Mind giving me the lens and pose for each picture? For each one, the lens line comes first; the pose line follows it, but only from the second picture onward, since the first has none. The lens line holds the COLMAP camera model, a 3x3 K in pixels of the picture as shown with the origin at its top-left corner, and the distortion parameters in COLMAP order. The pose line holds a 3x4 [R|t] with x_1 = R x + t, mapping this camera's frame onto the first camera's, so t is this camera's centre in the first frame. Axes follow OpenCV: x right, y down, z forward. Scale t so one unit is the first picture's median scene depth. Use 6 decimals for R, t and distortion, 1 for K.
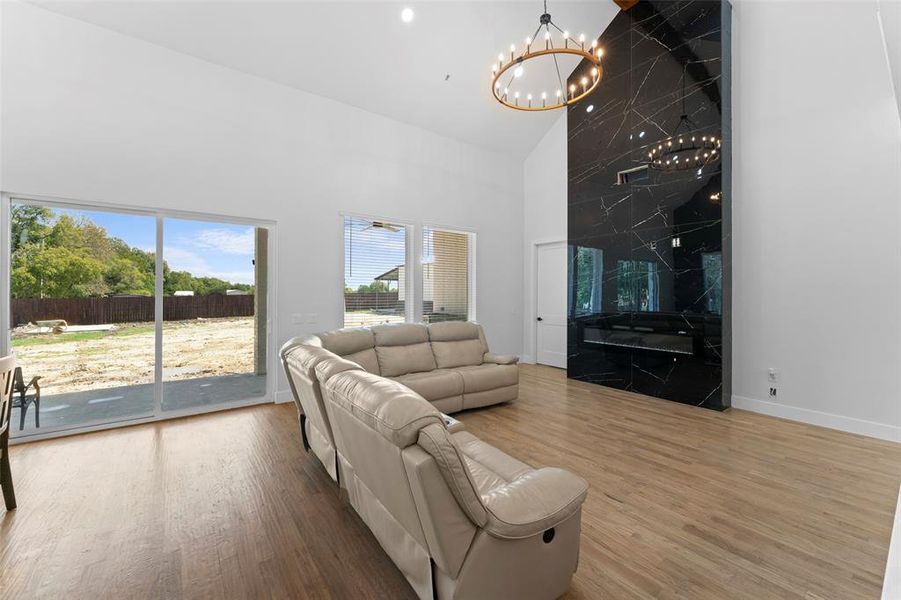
lens RADIAL K [[364.6, 0, 441.6], [0, 364.6, 291.3], [0, 0, 1]] dist [0.000949, 0.000335]
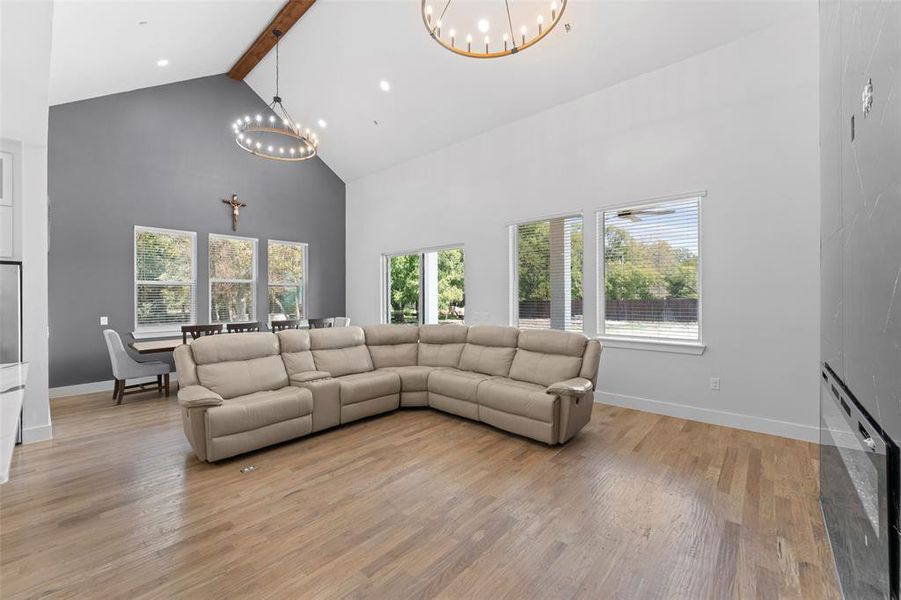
lens RADIAL K [[364.6, 0, 453.6], [0, 364.6, 293.2], [0, 0, 1]] dist [0.000949, 0.000335]
pose [[0.208085, -0.011006, -0.978049, 0.204539], [0.007824, 0.999923, -0.009588, 0.001773], [0.978080, -0.005657, 0.208155, 0.158967]]
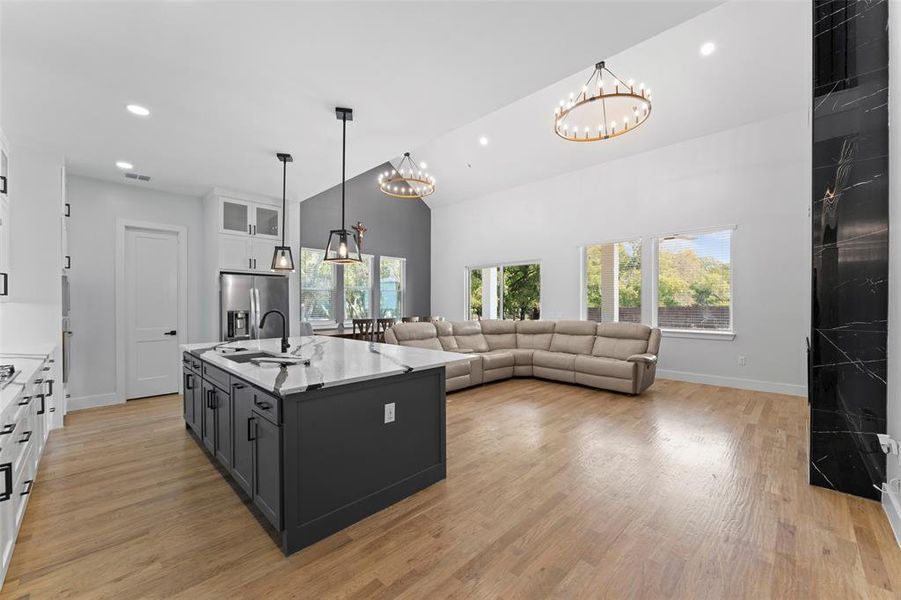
lens RADIAL K [[364.6, 0, 448.7], [0, 364.6, 302.2], [0, 0, 1]] dist [0.000949, 0.000335]
pose [[0.152564, -0.006677, -0.988271, 0.287996], [0.003258, 0.999975, -0.006253, 0.006095], [0.988288, -0.002266, 0.152582, 0.067544]]
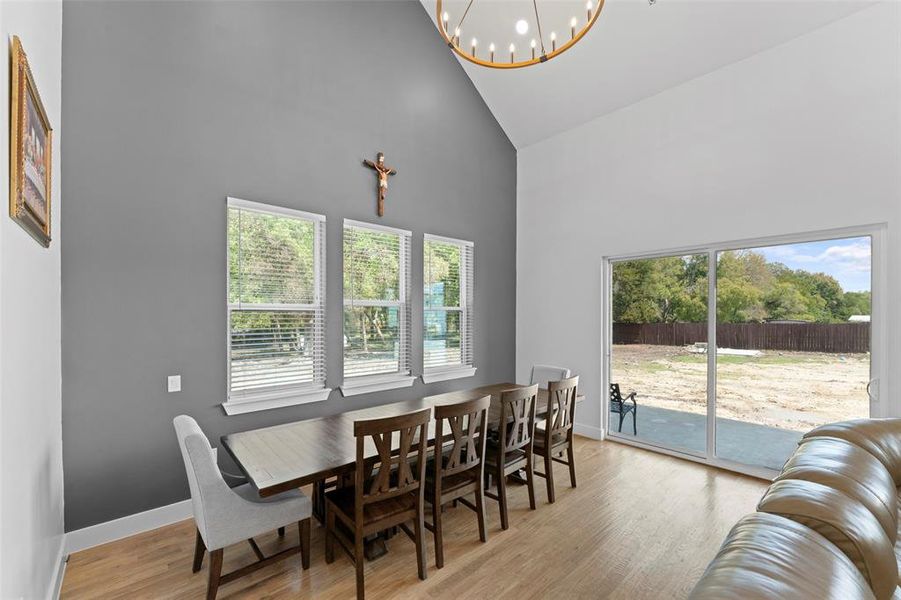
lens RADIAL K [[364.6, 0, 449.0], [0, 364.6, 312.6], [0, 0, 1]] dist [0.000949, 0.000335]
pose [[0.097148, -0.009074, -0.995229, 0.022924], [0.002622, 0.999957, -0.008861, -0.007941], [0.995266, -0.001748, 0.097168, 0.045143]]
